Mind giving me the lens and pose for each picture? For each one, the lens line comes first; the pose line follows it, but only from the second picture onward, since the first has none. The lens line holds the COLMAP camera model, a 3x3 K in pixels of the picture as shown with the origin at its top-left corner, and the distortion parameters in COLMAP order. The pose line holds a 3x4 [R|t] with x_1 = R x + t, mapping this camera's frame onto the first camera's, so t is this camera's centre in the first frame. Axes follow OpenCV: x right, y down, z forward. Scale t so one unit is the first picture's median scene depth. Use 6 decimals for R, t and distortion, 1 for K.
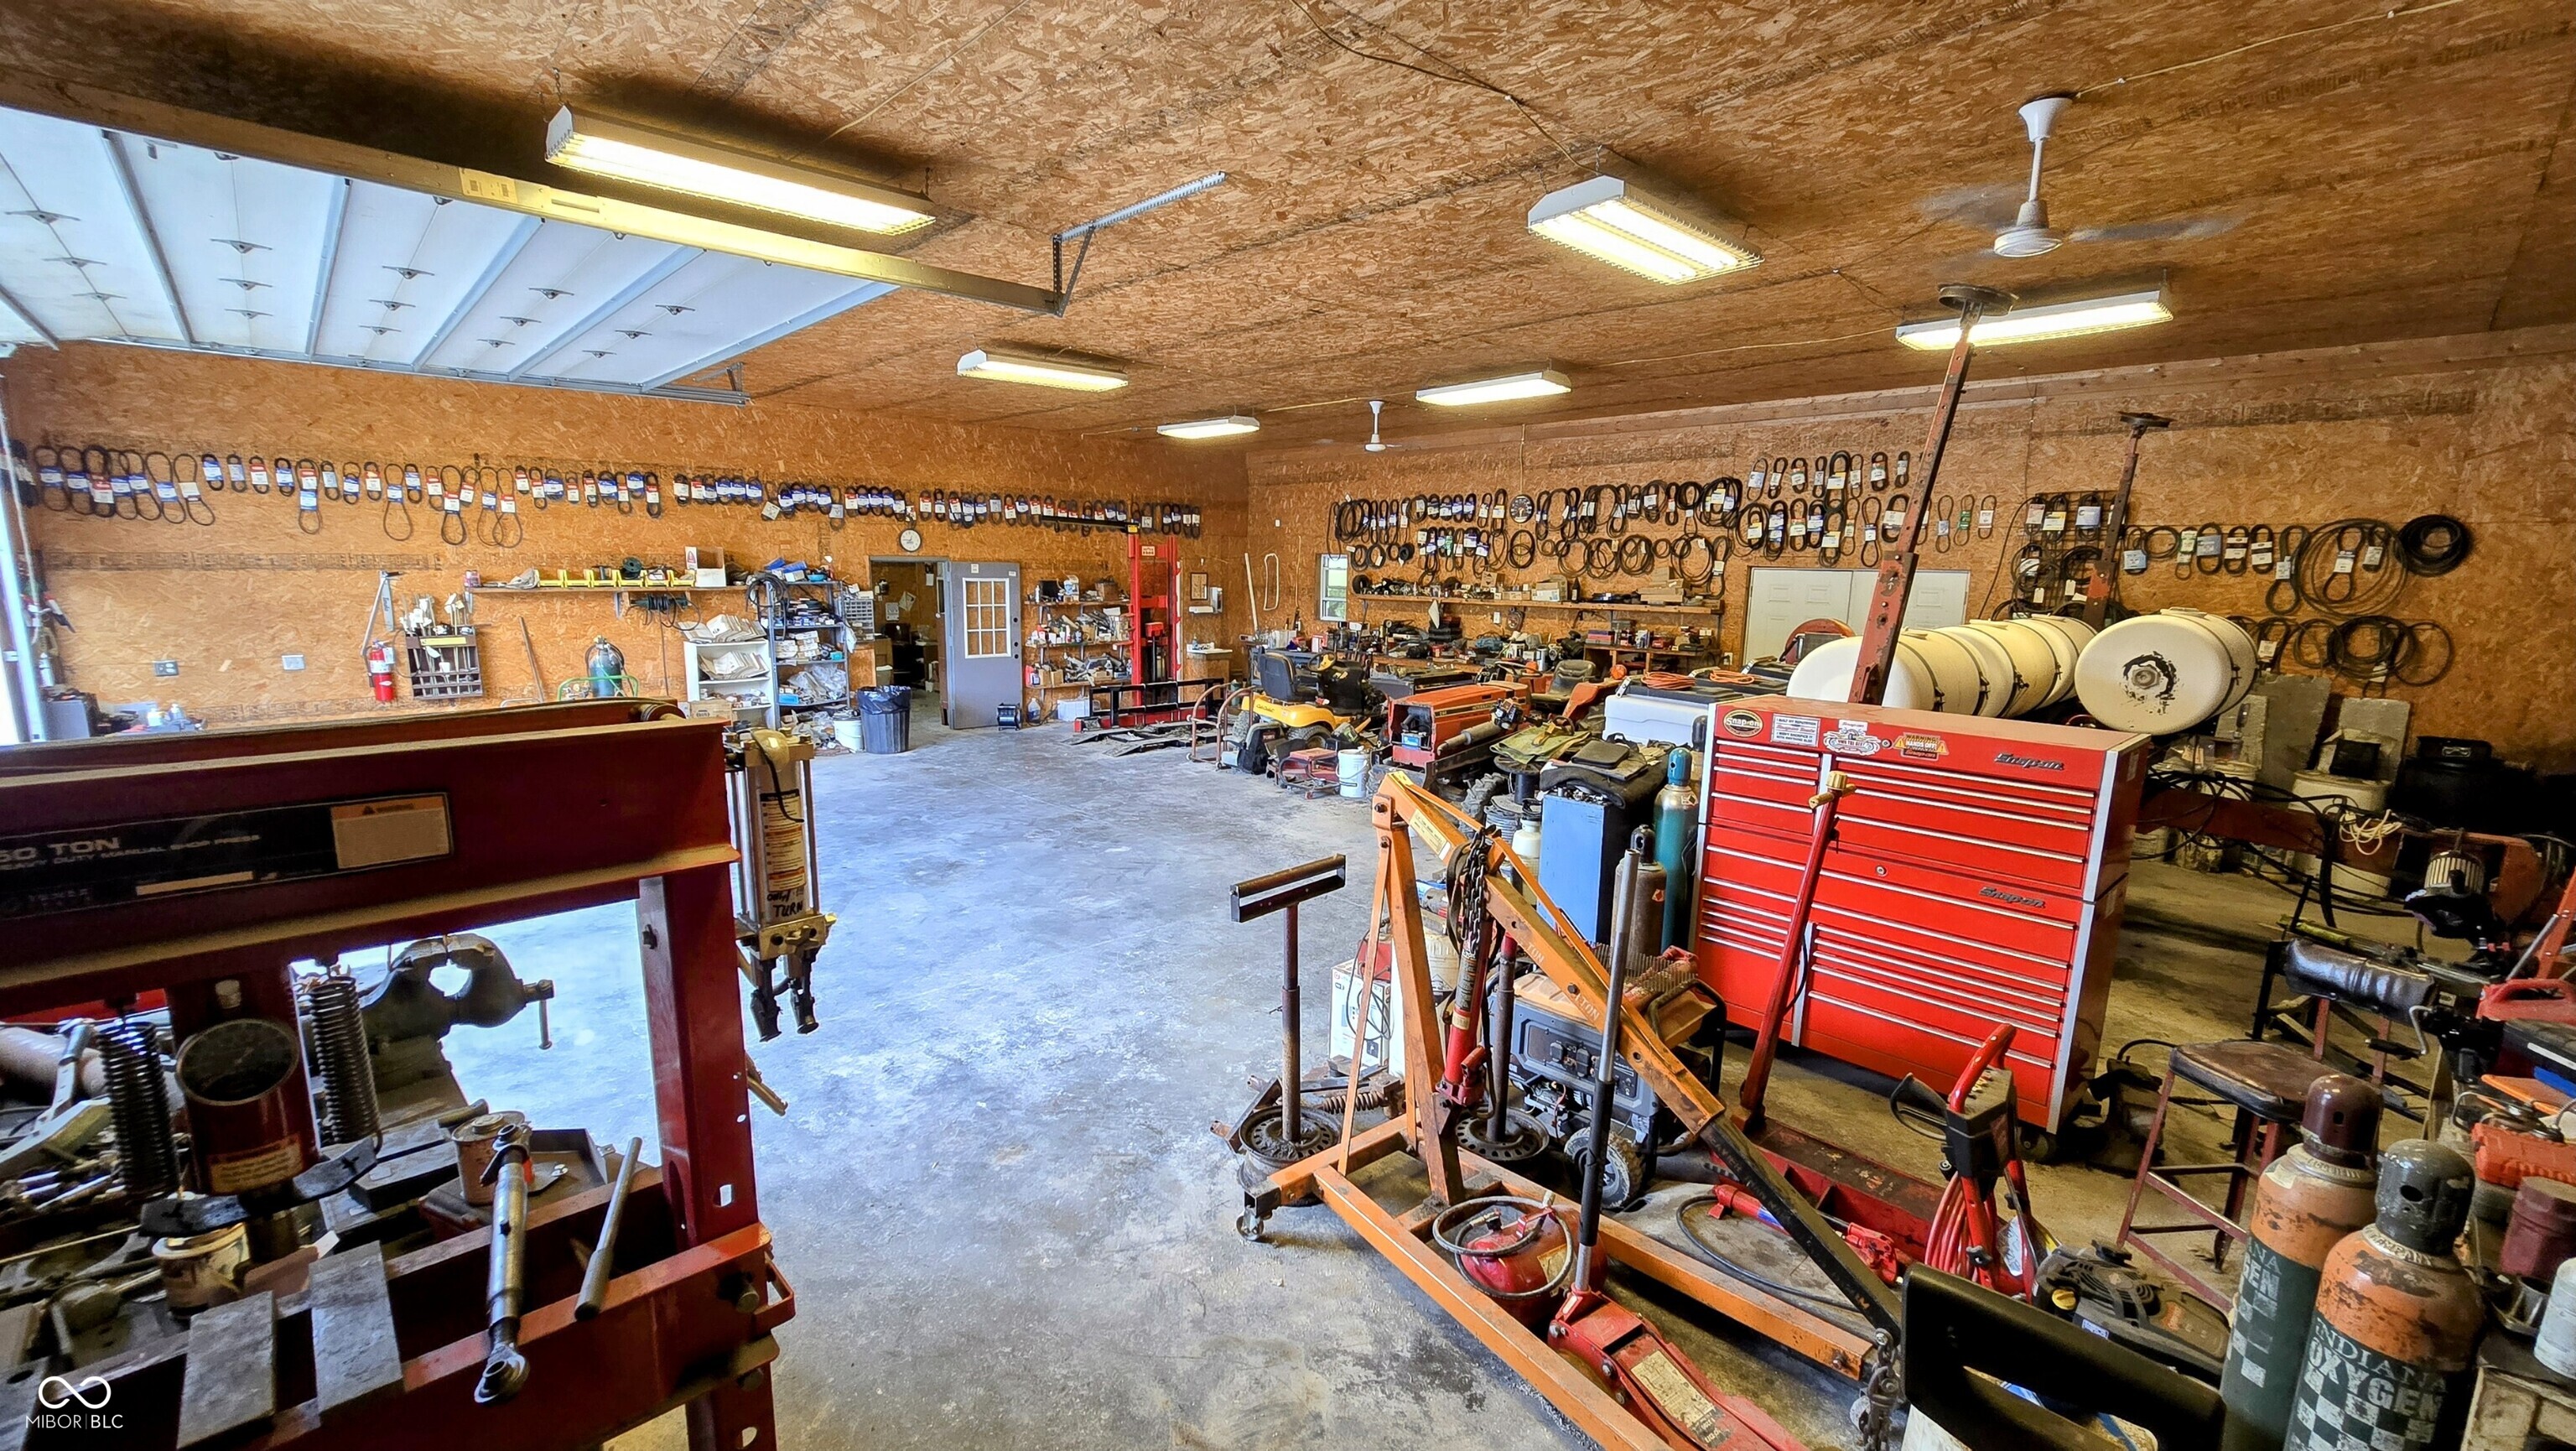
lens RADIAL K [[1051.5, 0, 1281.8], [0, 1051.5, 737.6], [0, 0, 1]] dist [-0.001747, -0.001267]
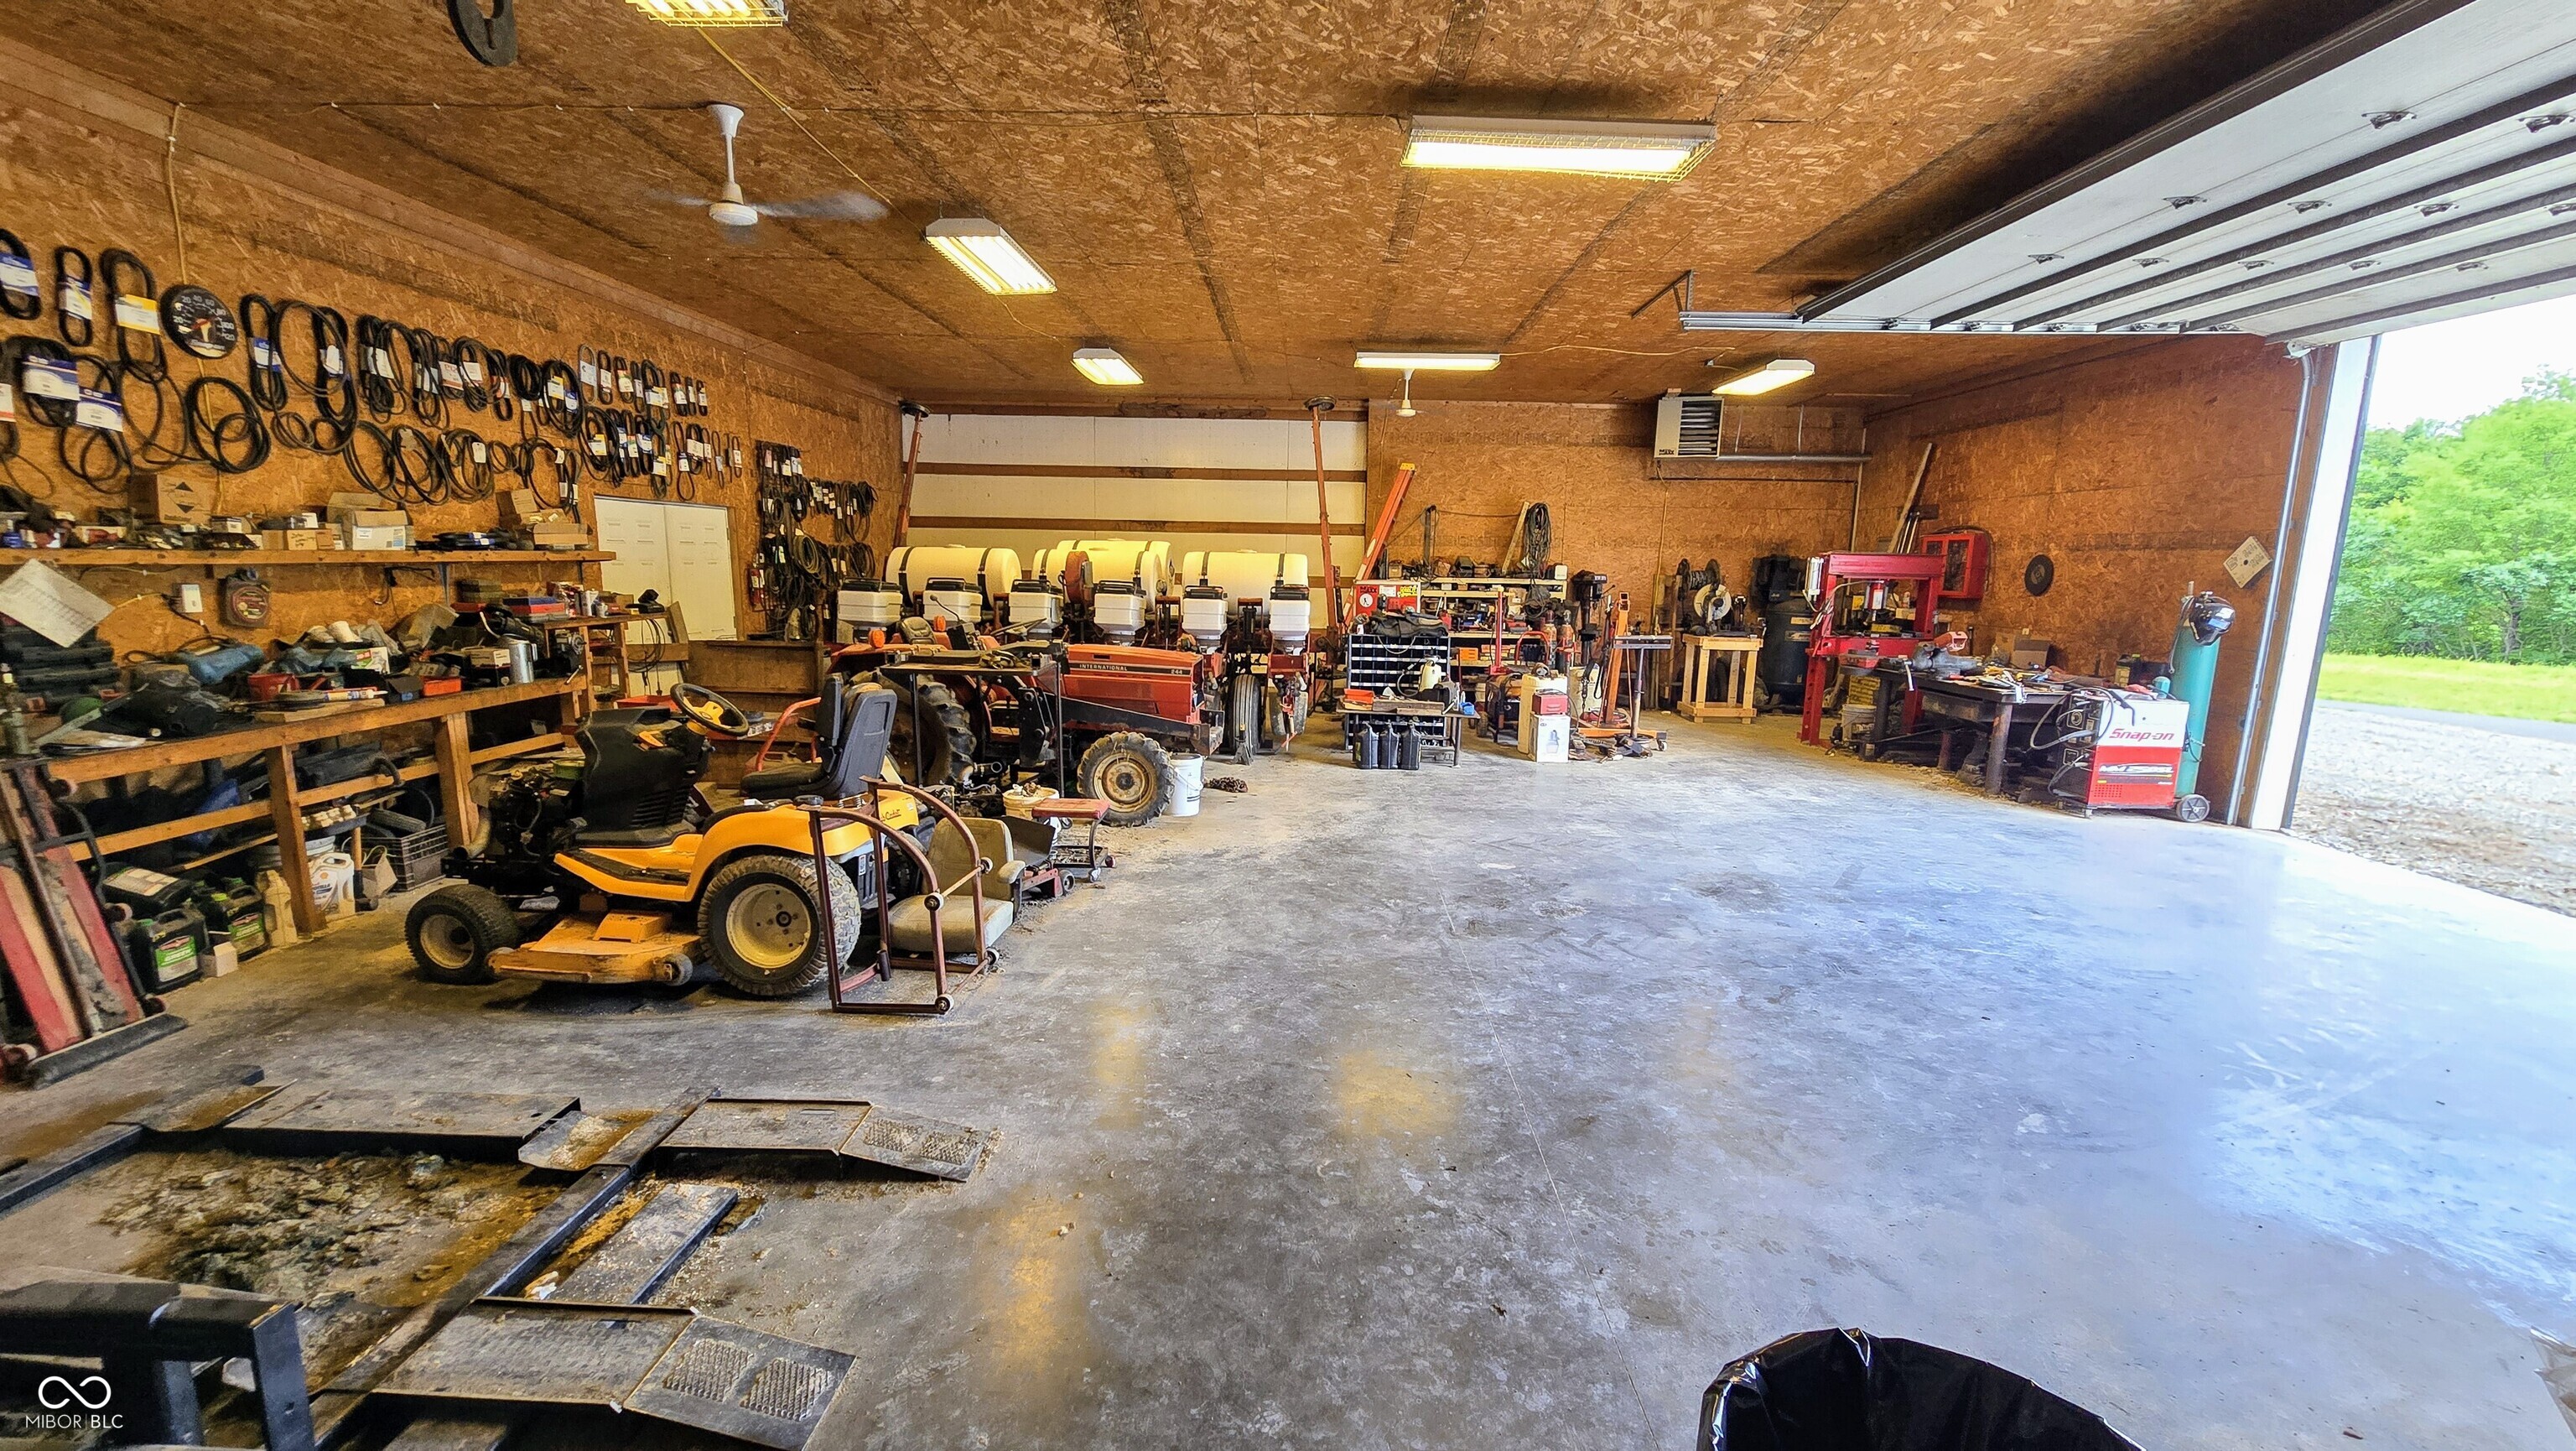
lens RADIAL K [[1051.5, 0, 1281.8], [0, 1051.5, 737.6], [0, 0, 1]] dist [-0.001747, -0.001267]
pose [[-0.708410, -0.145052, 0.690735, -0.387515], [0.089446, 0.952313, 0.291717, -0.156328], [-0.700111, 0.268438, -0.661654, 1.087875]]
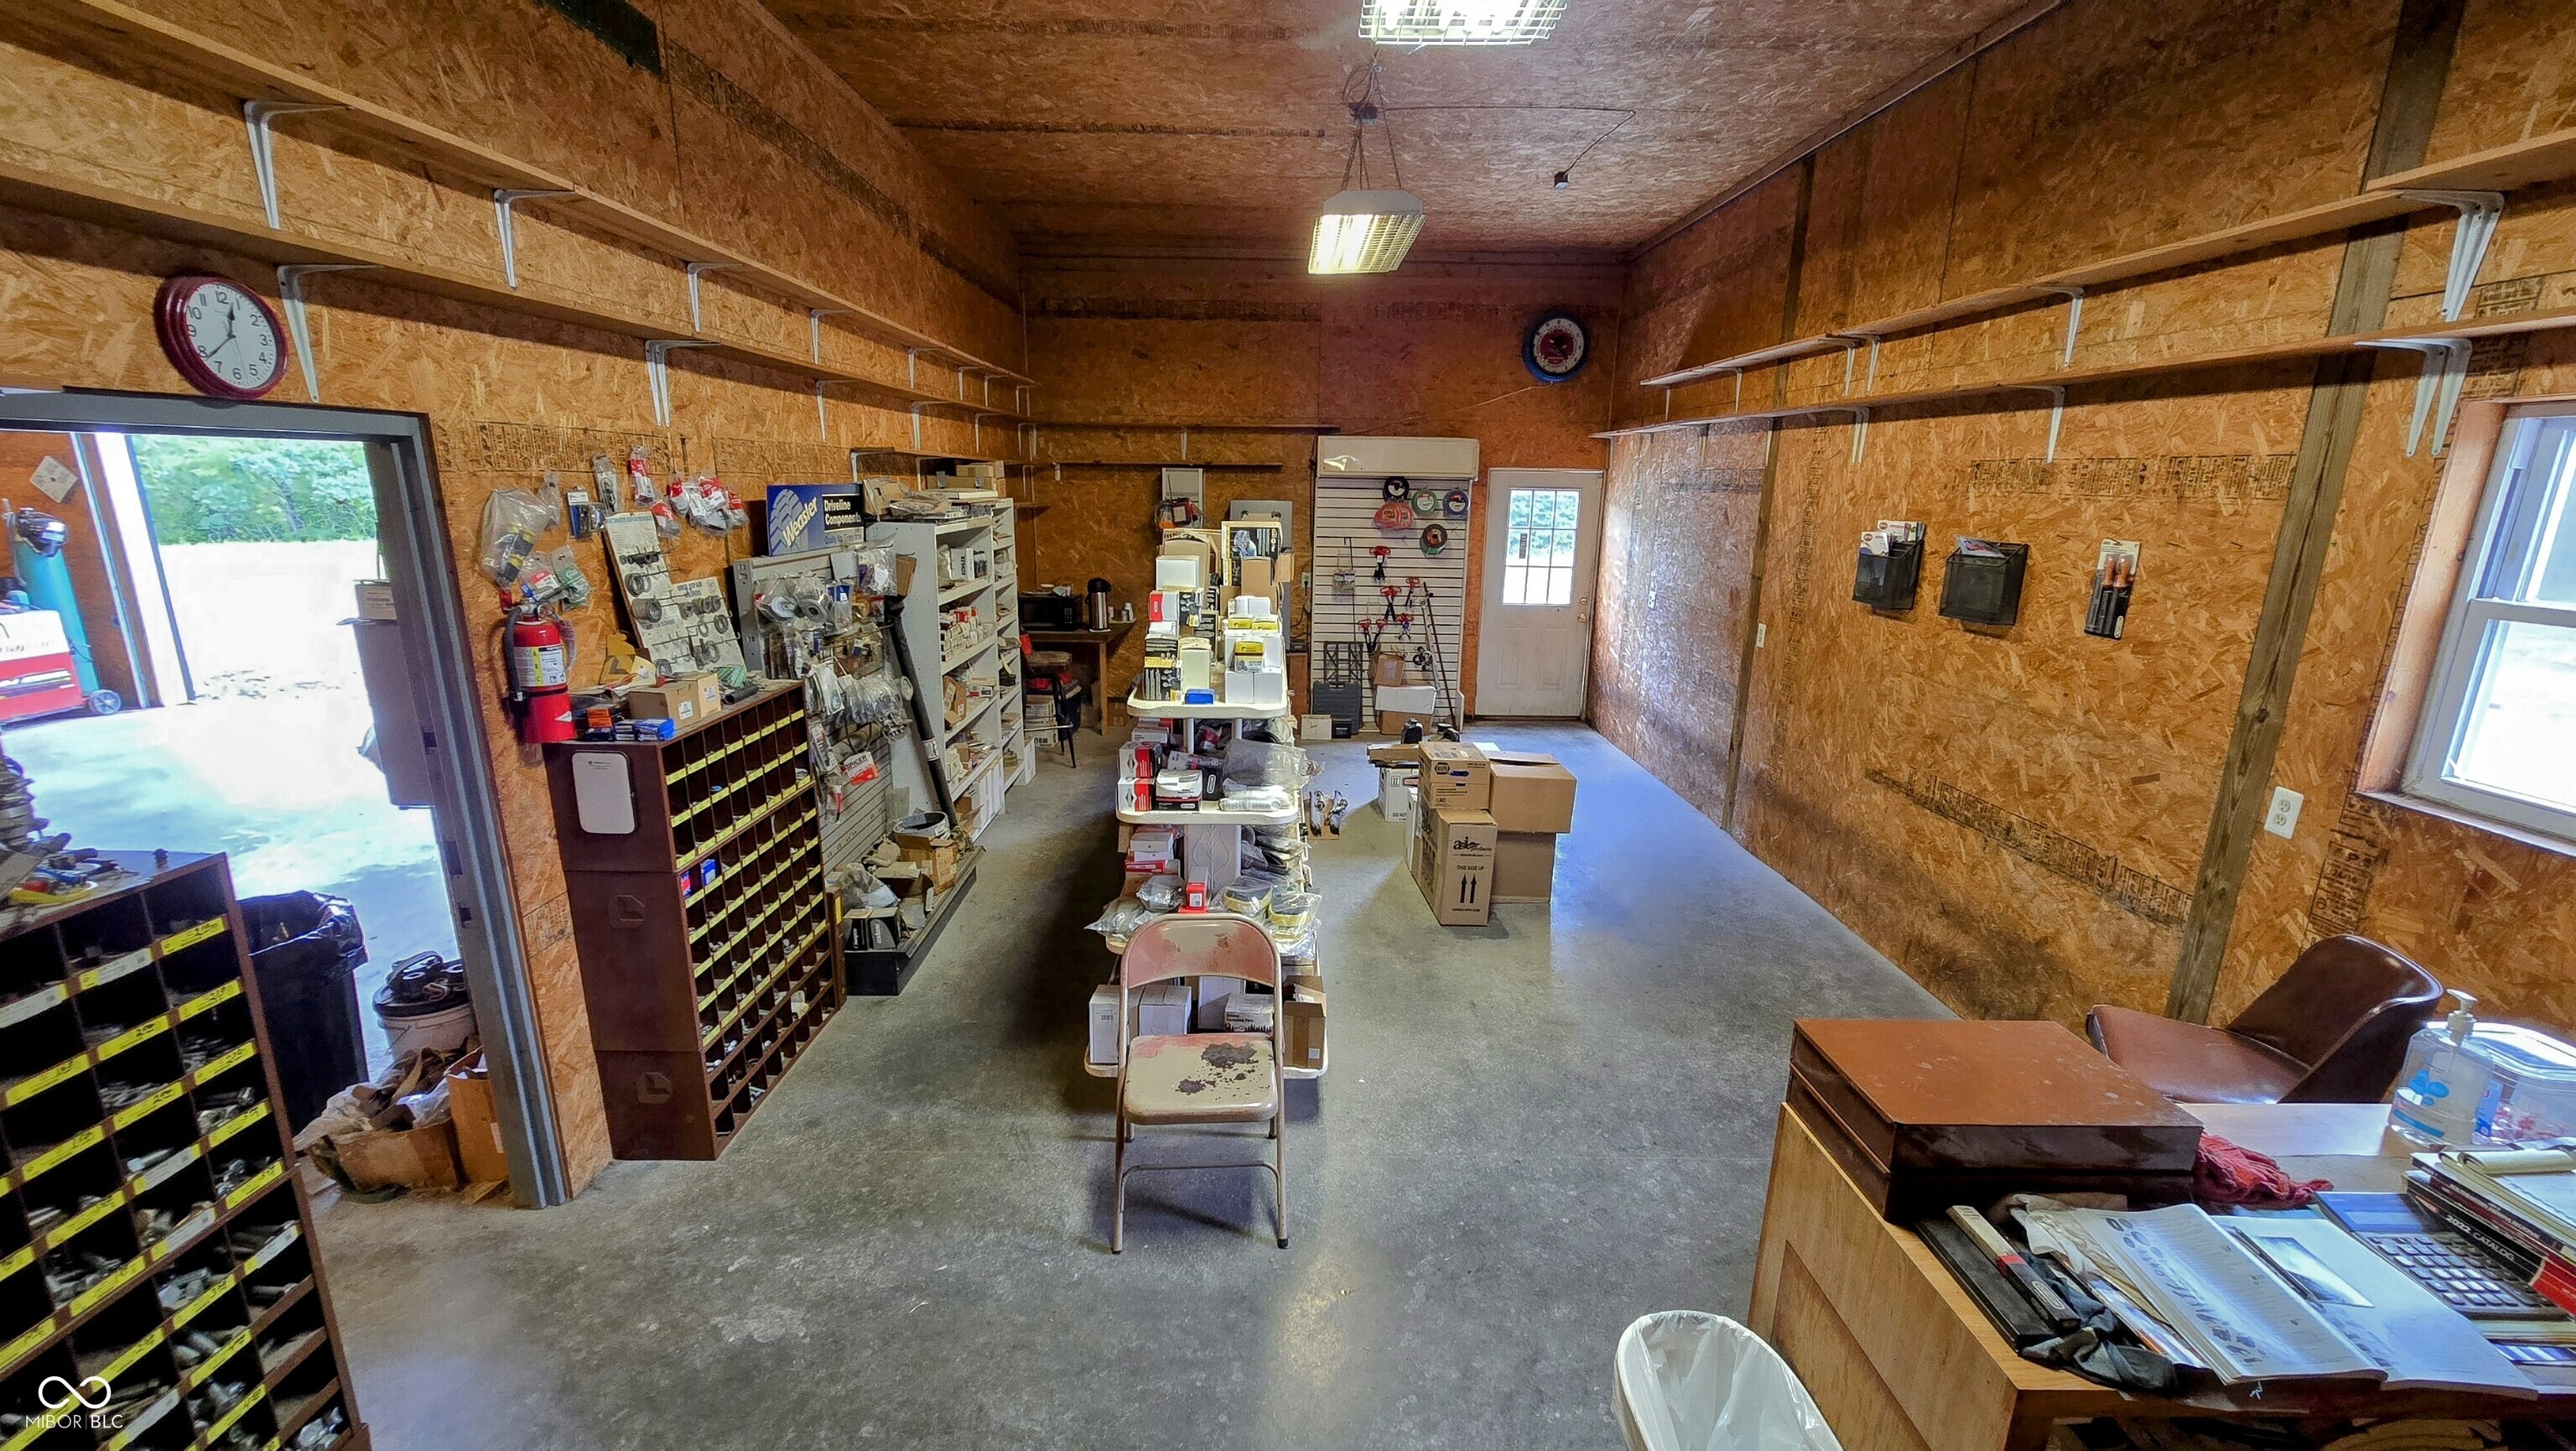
lens RADIAL K [[1051.5, 0, 1281.8], [0, 1051.5, 737.6], [0, 0, 1]] dist [-0.001747, -0.001267]
pose [[-0.677184, 0.169292, -0.716074, -0.373467], [-0.134567, 0.928267, 0.346716, -0.216848], [0.723404, 0.331151, -0.605827, 1.325943]]
